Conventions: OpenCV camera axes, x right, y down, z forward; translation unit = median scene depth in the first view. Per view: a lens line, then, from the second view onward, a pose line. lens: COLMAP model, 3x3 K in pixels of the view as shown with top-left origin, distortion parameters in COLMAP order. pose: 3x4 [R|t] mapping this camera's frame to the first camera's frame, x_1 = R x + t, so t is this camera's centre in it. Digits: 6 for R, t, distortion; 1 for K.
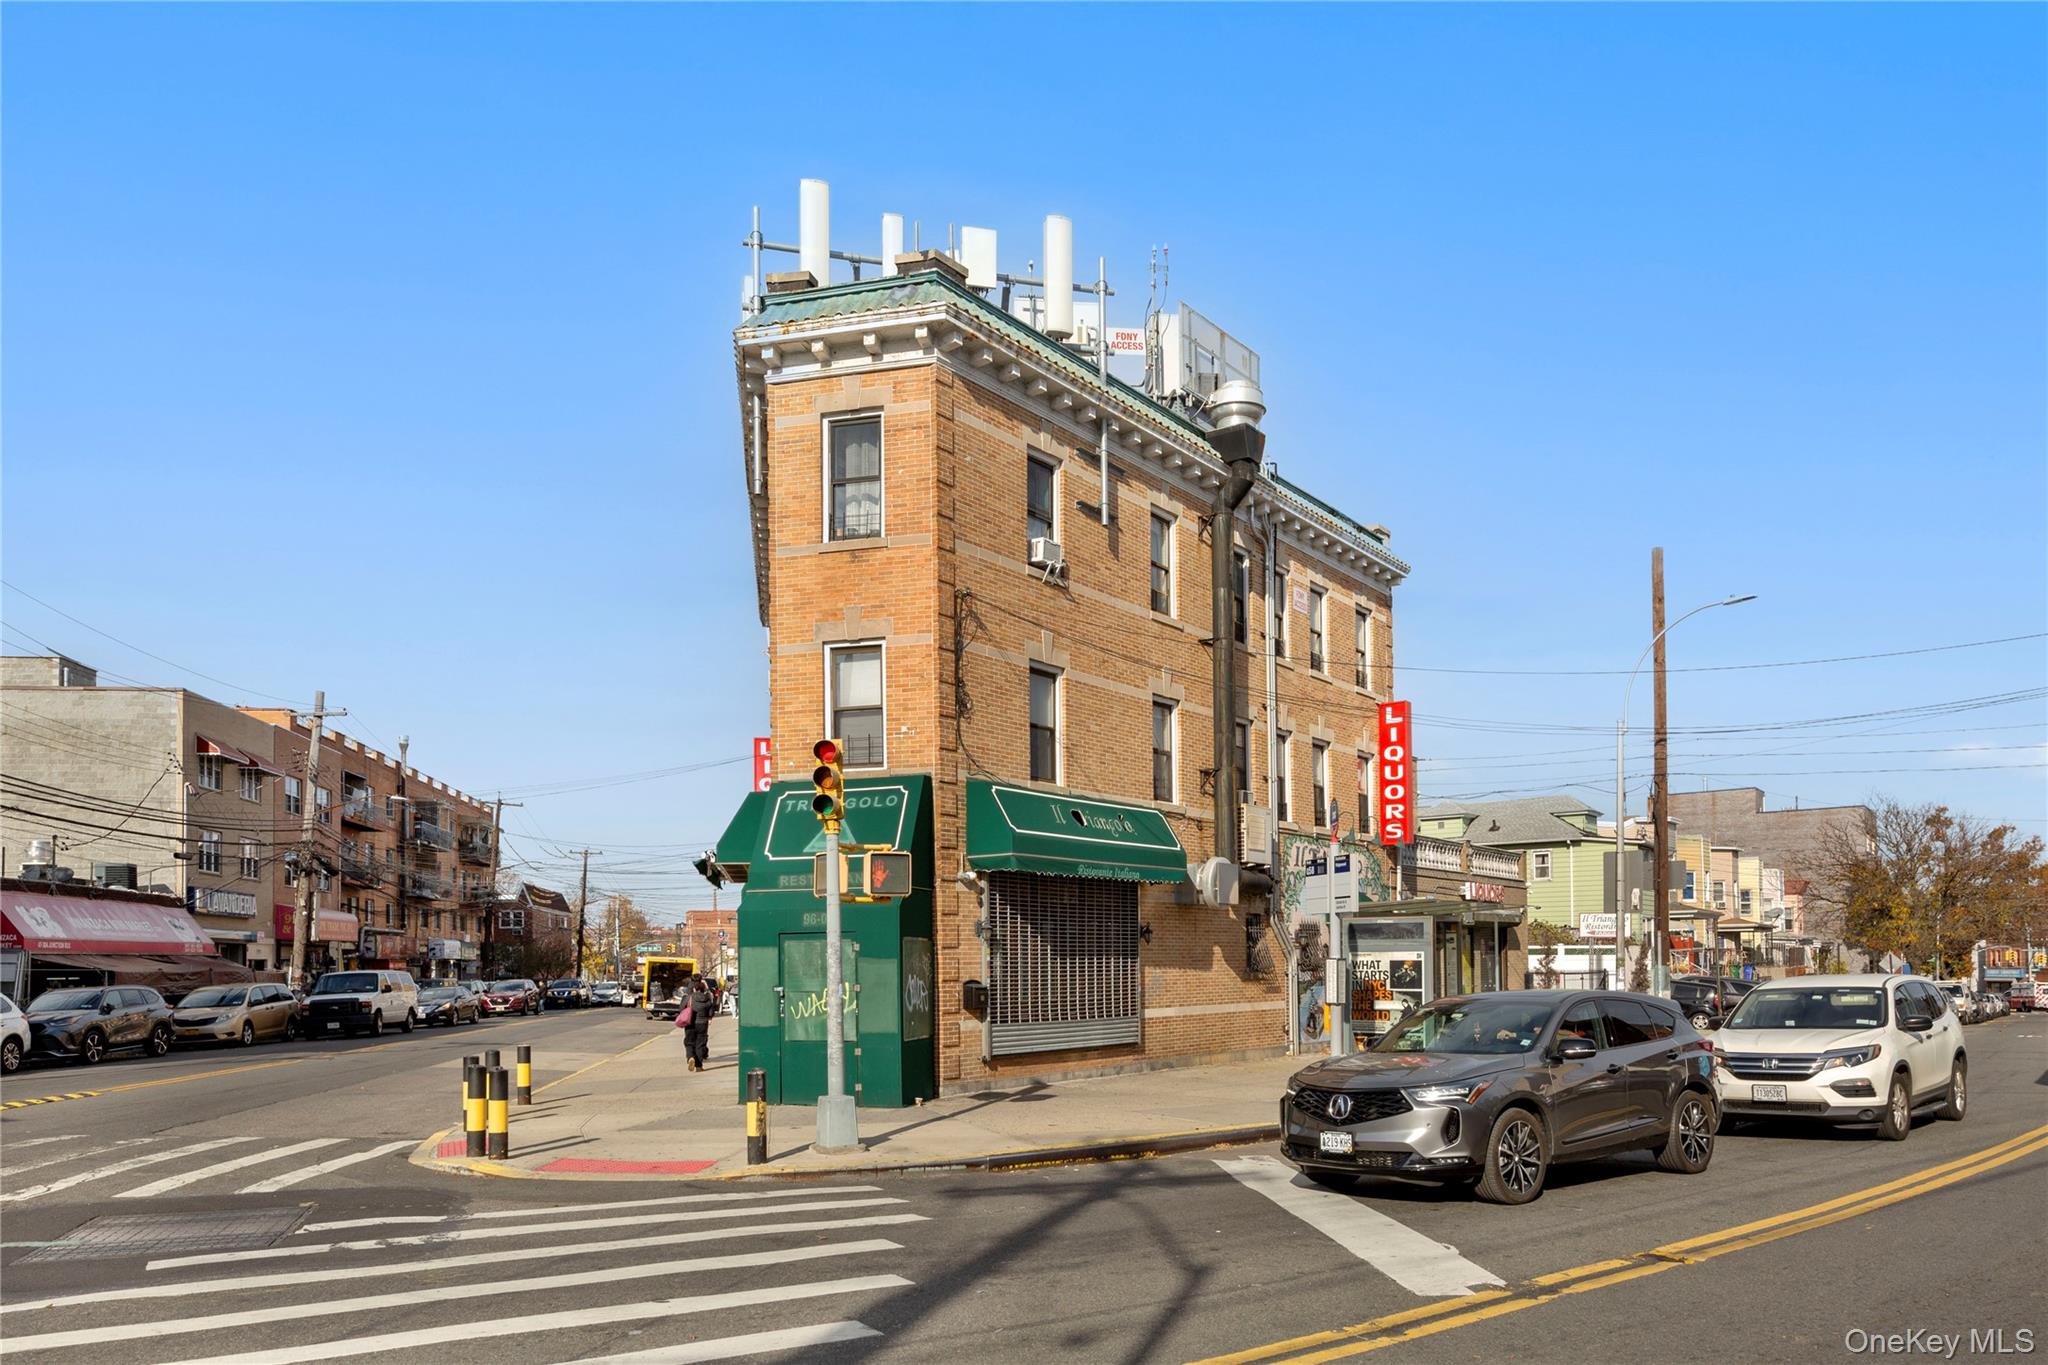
lens RADIAL K [[1389.0, 0, 1023.7], [0, 1389.0, 750.3], [0, 0, 1]] dist [0.005544, 0.002362]
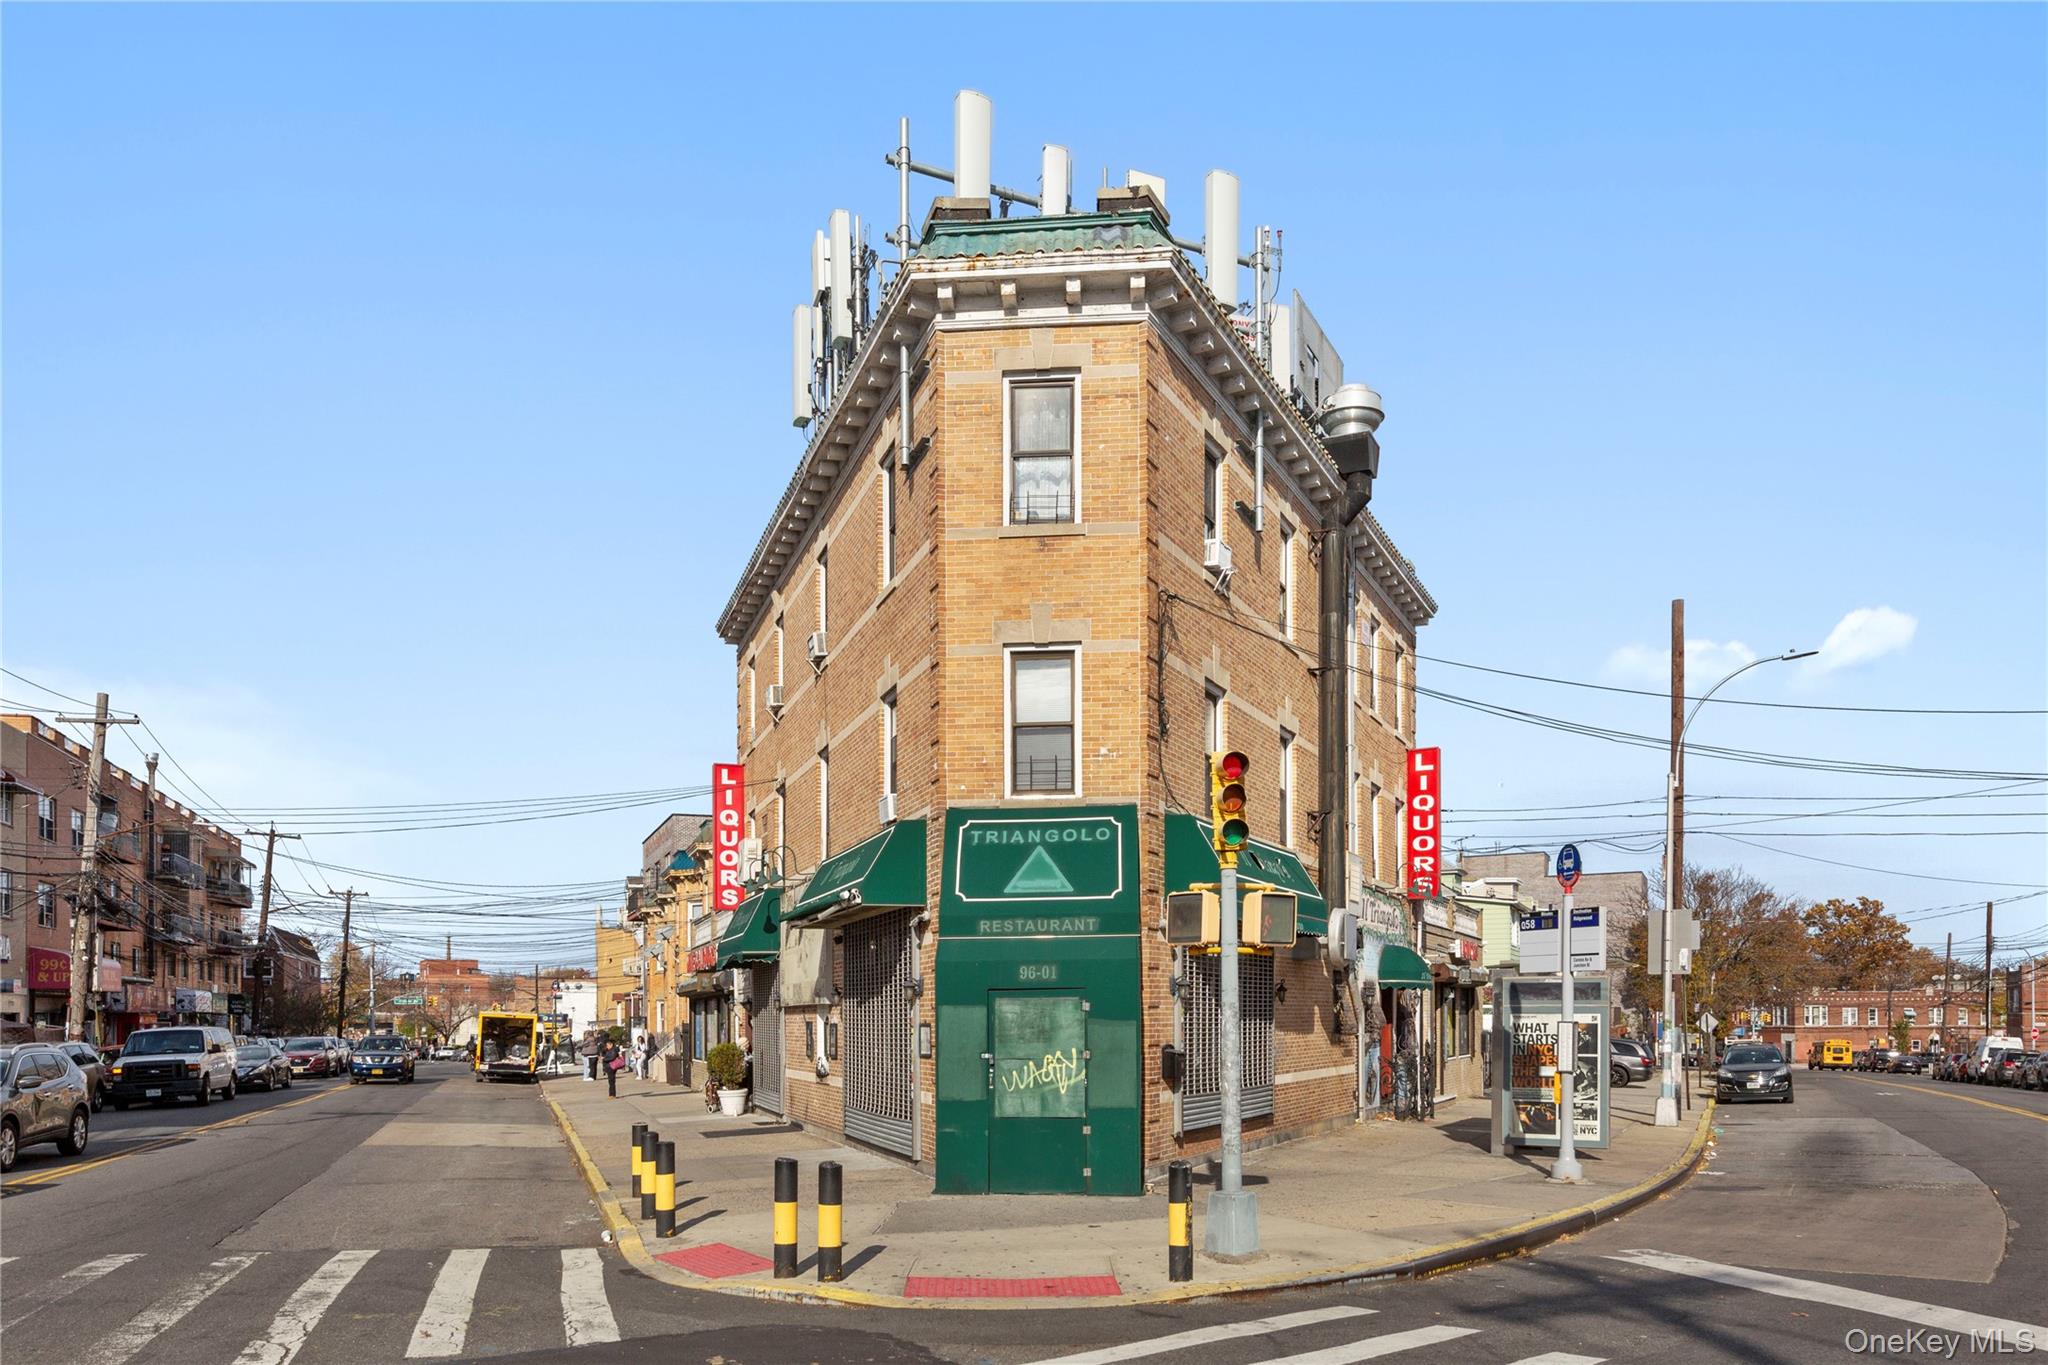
lens RADIAL K [[1414.6, 0, 964.9], [0, 1414.6, 838.2], [0, 0, 1]] dist [0.007317, 0.001786]
pose [[0.985129, 0.025748, 0.169879, -0.257185], [-0.030122, 0.999276, 0.023222, 0.016874], [-0.169158, -0.027994, 0.985191, 0.129975]]
